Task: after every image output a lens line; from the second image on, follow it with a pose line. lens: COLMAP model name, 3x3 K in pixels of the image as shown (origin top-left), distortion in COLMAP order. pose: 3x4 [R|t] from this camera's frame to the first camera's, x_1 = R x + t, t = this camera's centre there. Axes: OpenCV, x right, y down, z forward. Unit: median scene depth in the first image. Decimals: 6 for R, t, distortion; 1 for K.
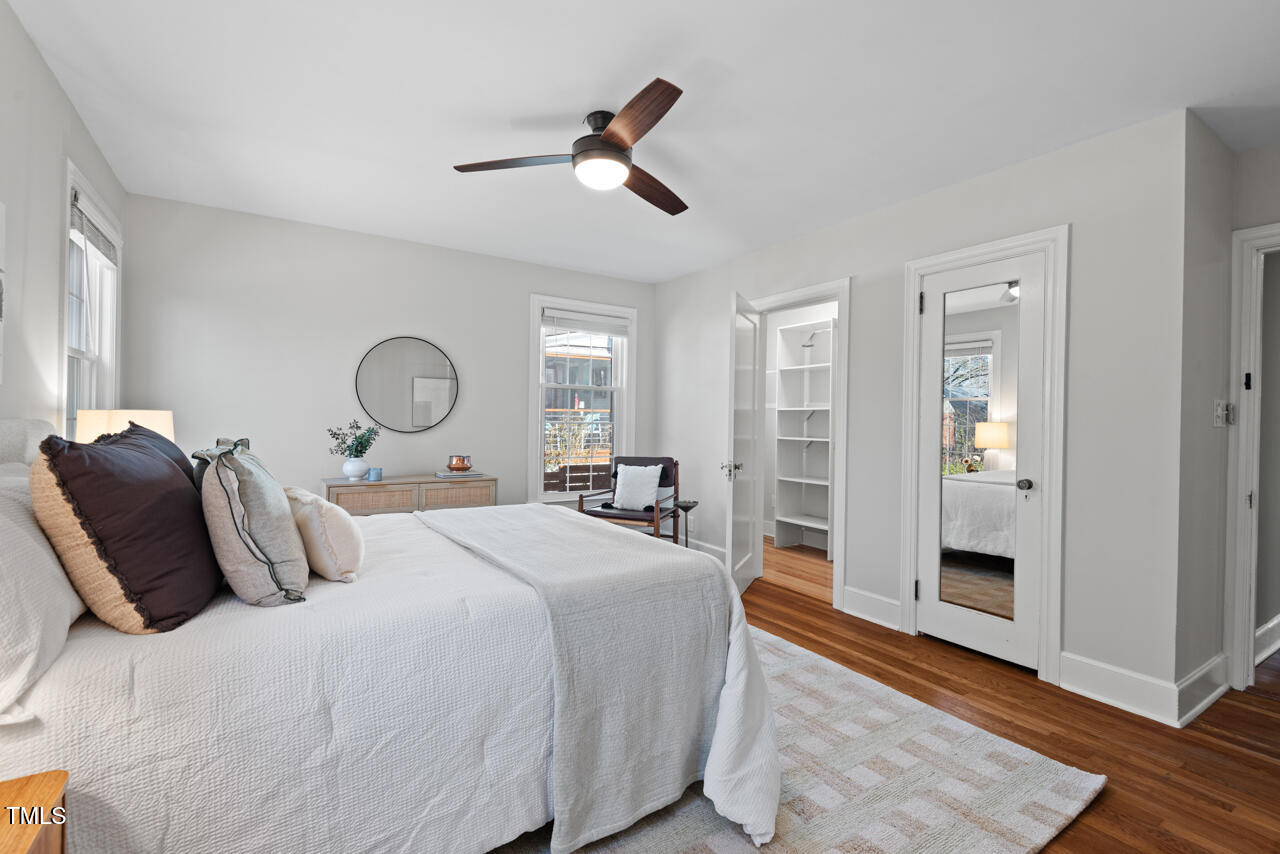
lens RADIAL K [[582.9, 0, 639.0], [0, 582.9, 423.1], [0, 0, 1]] dist [0.016961, 0.000126]
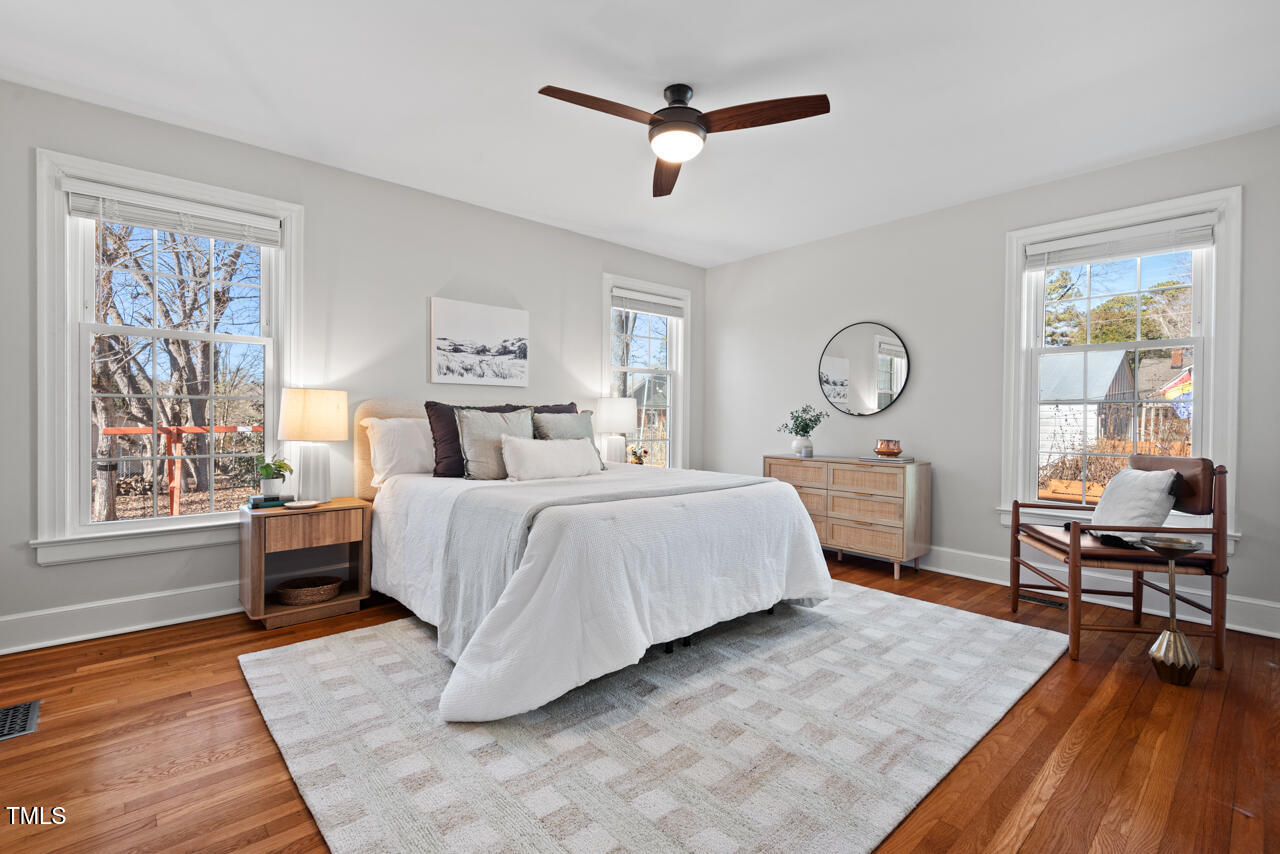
lens RADIAL K [[582.9, 0, 639.9], [0, 582.9, 424.1], [0, 0, 1]] dist [0.016961, 0.000126]
pose [[0.171681, -0.002057, -0.985151, 0.549910], [-0.009049, 0.999952, -0.003665, 0.038418], [0.985111, 0.009544, 0.171654, 0.451644]]
